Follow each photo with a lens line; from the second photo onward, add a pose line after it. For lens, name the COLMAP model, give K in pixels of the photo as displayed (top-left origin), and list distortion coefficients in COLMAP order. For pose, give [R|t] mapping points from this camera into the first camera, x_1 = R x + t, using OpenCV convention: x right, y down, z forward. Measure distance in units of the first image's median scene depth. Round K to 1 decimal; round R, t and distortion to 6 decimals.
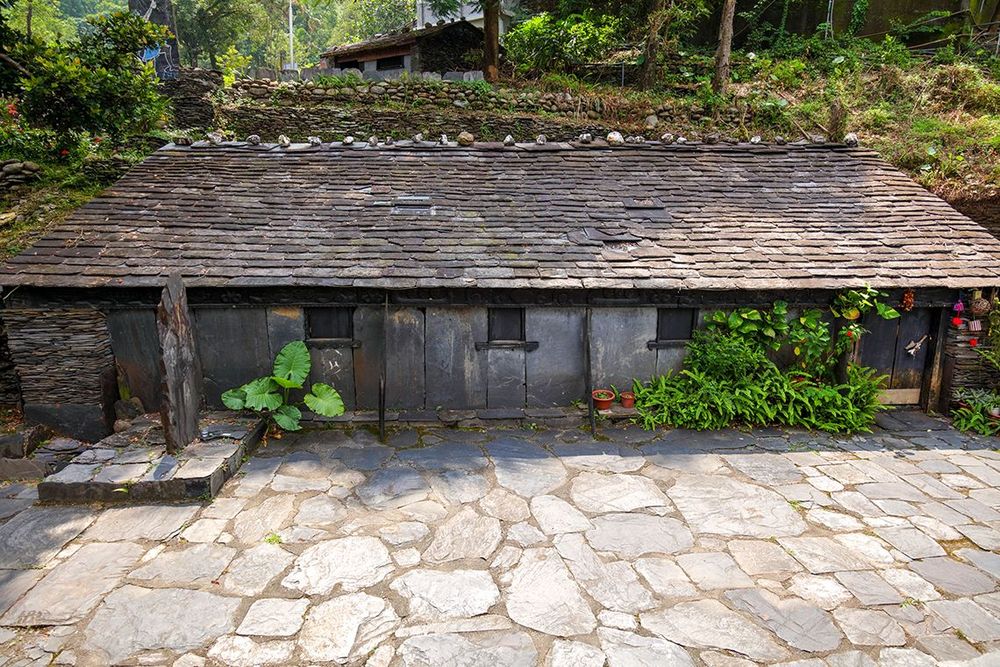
lens RADIAL K [[658.9, 0, 448.0], [0, 658.9, 334.5], [0, 0, 1]] dist [0.002120, -0.001750]
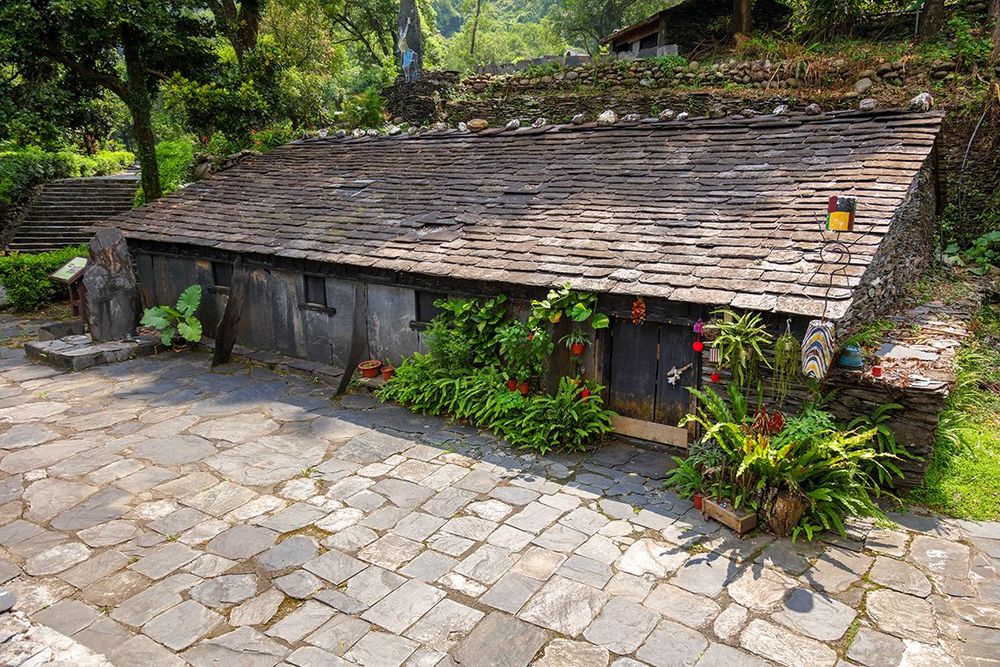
lens RADIAL K [[658.9, 0, 448.0], [0, 658.9, 334.5], [0, 0, 1]] dist [0.002120, -0.001750]
pose [[0.788388, 0.144934, -0.597861, 0.982070], [-0.132203, 0.989060, 0.065436, -0.044853], [0.600805, 0.027450, 0.798924, 0.212098]]
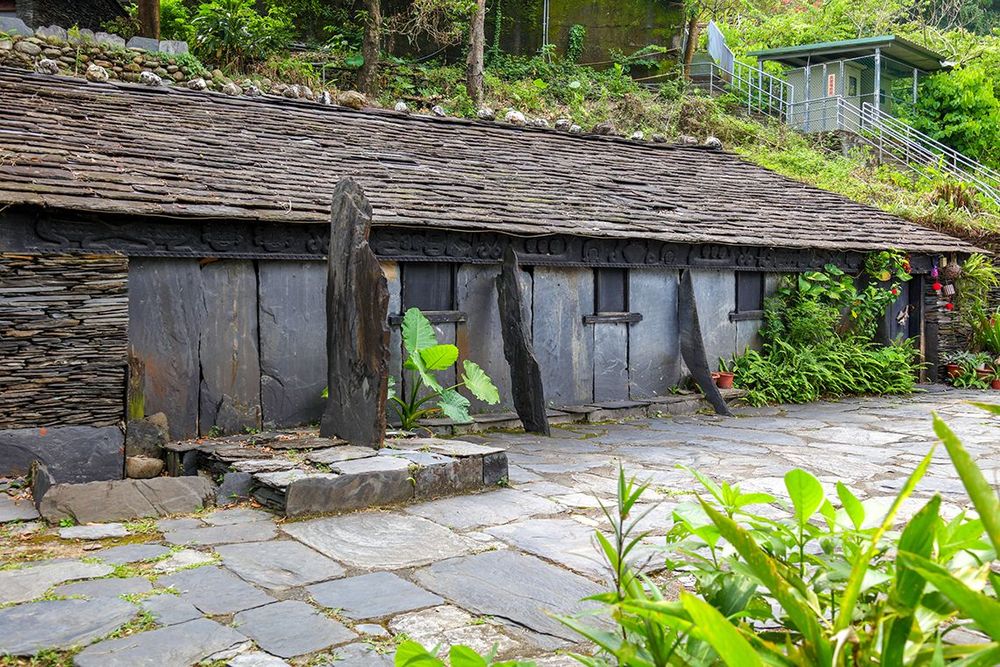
lens RADIAL K [[999.0, 0, 417.9], [0, 999.0, 332.0], [0, 0, 1]] dist [0.017594, 0.006923]
pose [[0.842139, -0.021618, 0.538827, -0.762510], [0.113488, 0.983923, -0.137896, 0.173580], [-0.527184, 0.177278, 0.831053, 0.126082]]
